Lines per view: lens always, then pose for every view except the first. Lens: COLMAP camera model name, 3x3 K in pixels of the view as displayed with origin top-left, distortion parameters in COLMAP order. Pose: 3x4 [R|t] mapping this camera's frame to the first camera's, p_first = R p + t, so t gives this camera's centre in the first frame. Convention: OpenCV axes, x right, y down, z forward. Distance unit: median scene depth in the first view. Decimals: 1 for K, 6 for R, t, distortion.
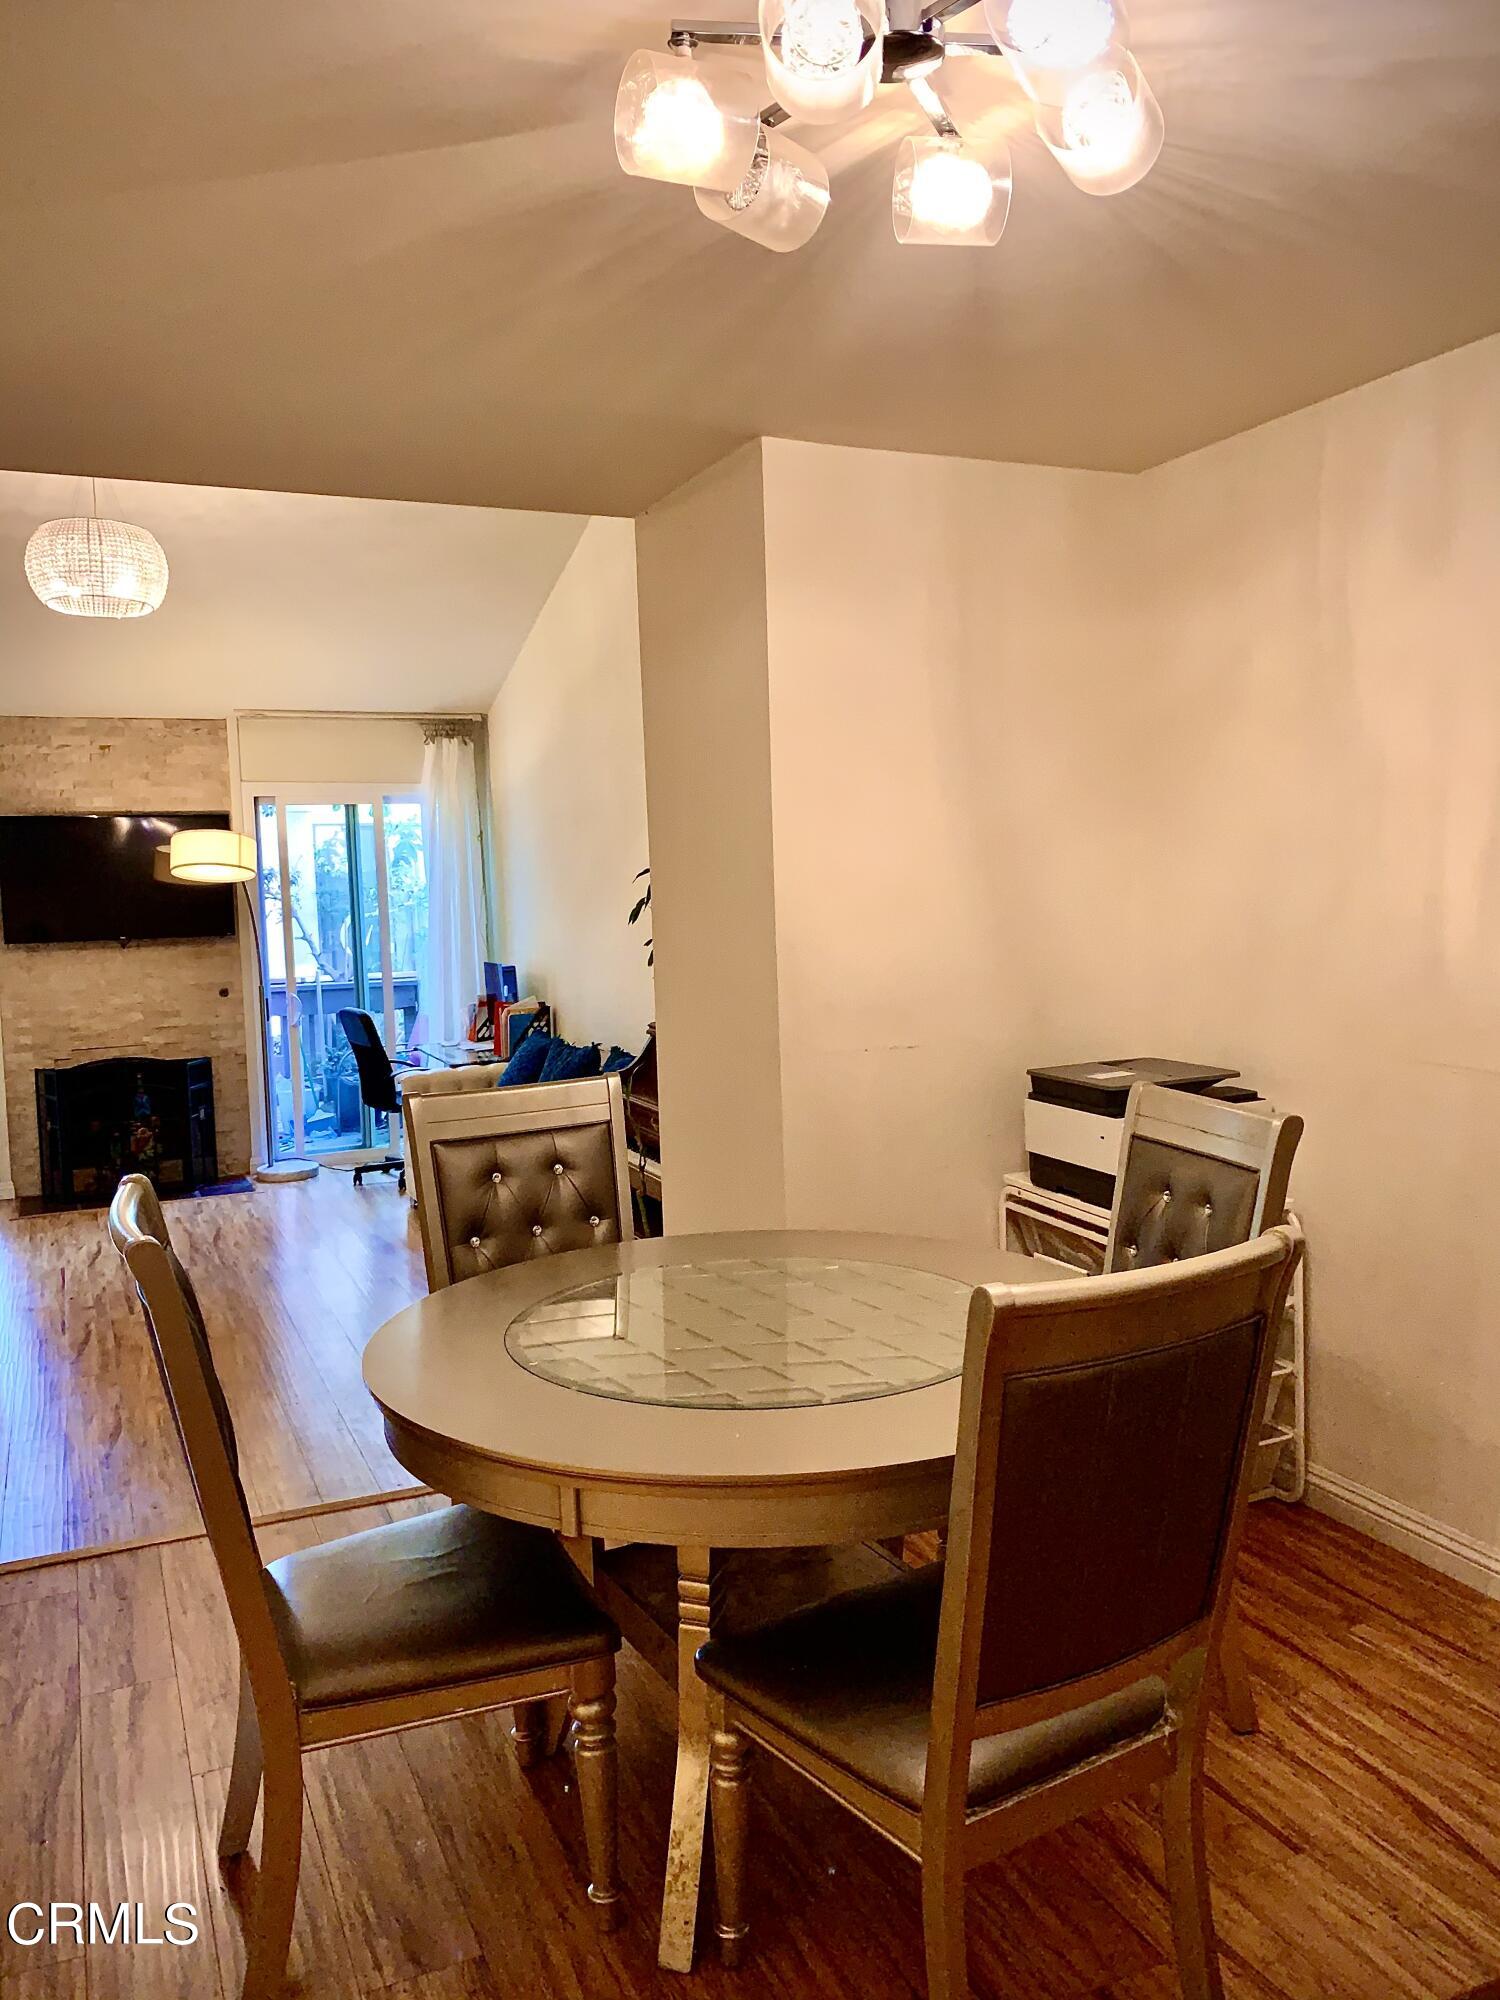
lens RADIAL K [[1456.2, 0, 750.0], [0, 1456.2, 1000.0], [0, 0, 1]] dist [0.074765, -0.220434]
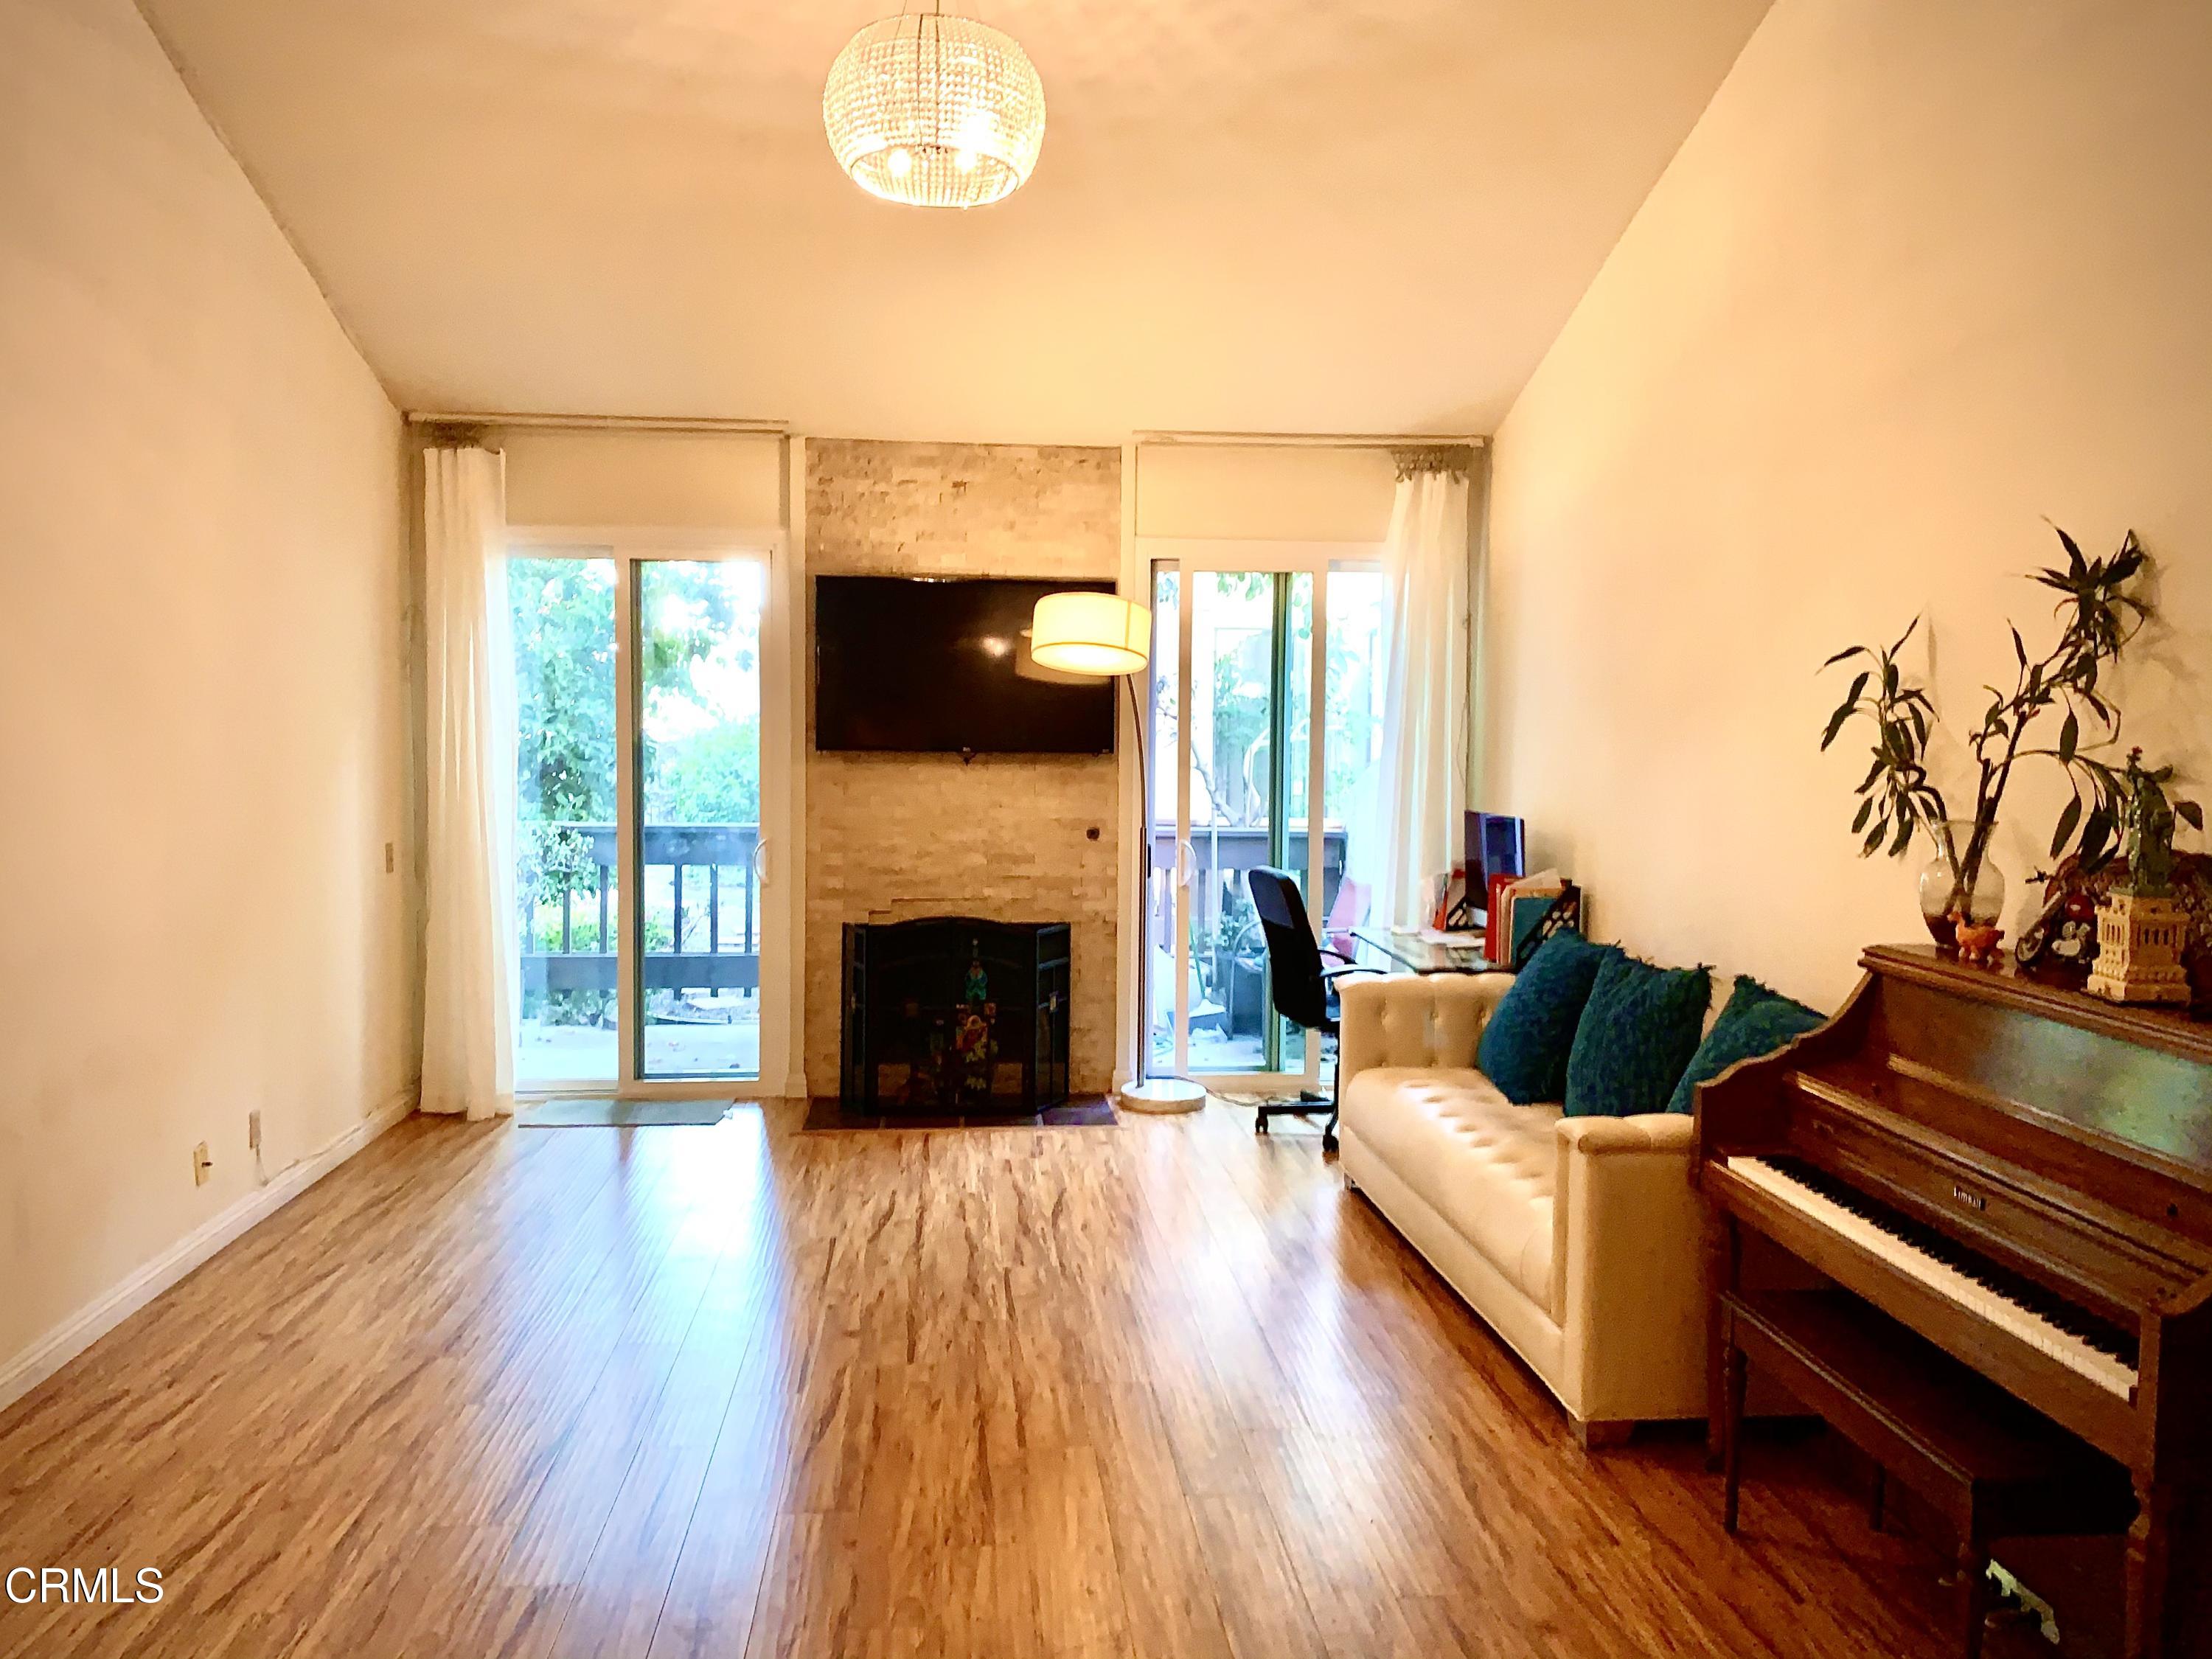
lens RADIAL K [[1694.8, 0, 1106.0], [0, 1694.8, 829.5], [0, 0, 1]] dist [-0.003877, -0.003876]
pose [[0.940905, 0.058443, -0.333590, -0.083646], [-0.063982, 0.997935, -0.005632, -0.002997], [0.332572, 0.026643, 0.942702, 0.239582]]
